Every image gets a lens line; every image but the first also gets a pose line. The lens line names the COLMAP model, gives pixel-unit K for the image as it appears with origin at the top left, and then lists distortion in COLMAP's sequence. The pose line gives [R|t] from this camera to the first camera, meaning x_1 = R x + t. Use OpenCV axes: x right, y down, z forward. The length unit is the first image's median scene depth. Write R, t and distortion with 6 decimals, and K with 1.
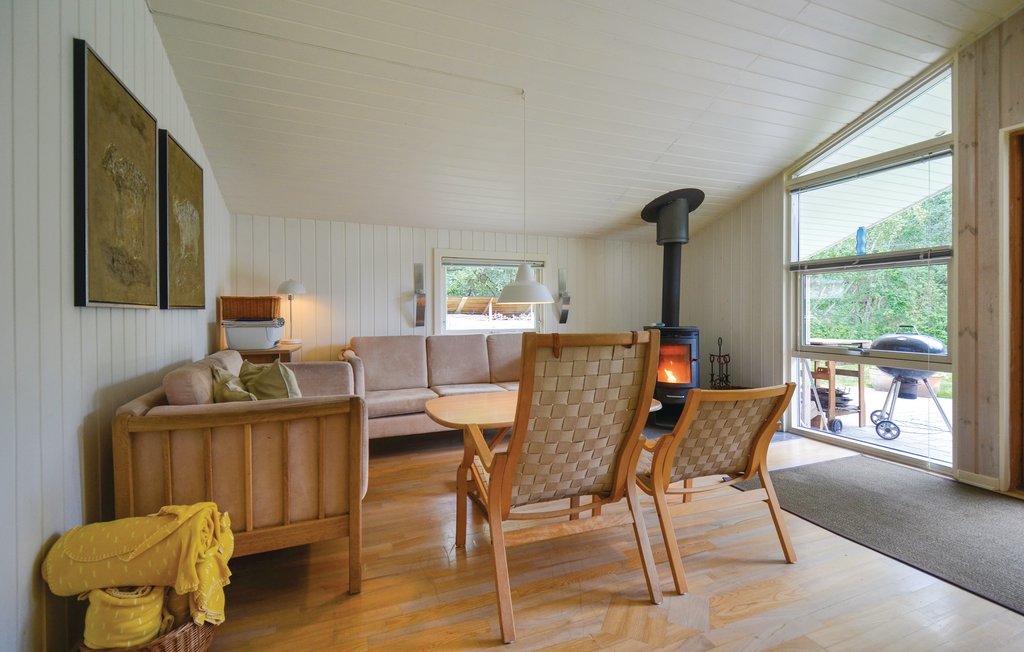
lens RADIAL K [[468.6, 0, 512.0], [0, 468.6, 326.0], [0, 0, 1]] dist [-0.000293, -0.000203]
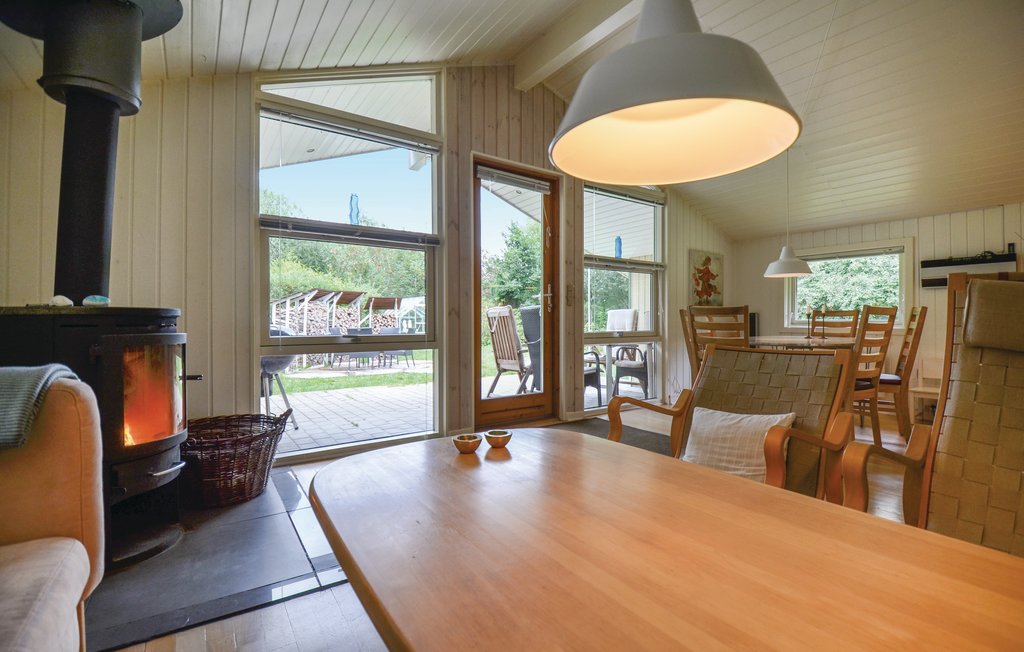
lens RADIAL K [[468.6, 0, 512.0], [0, 468.6, 326.0], [0, 0, 1]] dist [-0.000293, -0.000203]
pose [[-0.216000, -0.002646, 0.976390, -0.144023], [0.029266, 0.999529, 0.009183, 0.030417], [-0.975955, 0.030558, -0.215821, 0.808487]]
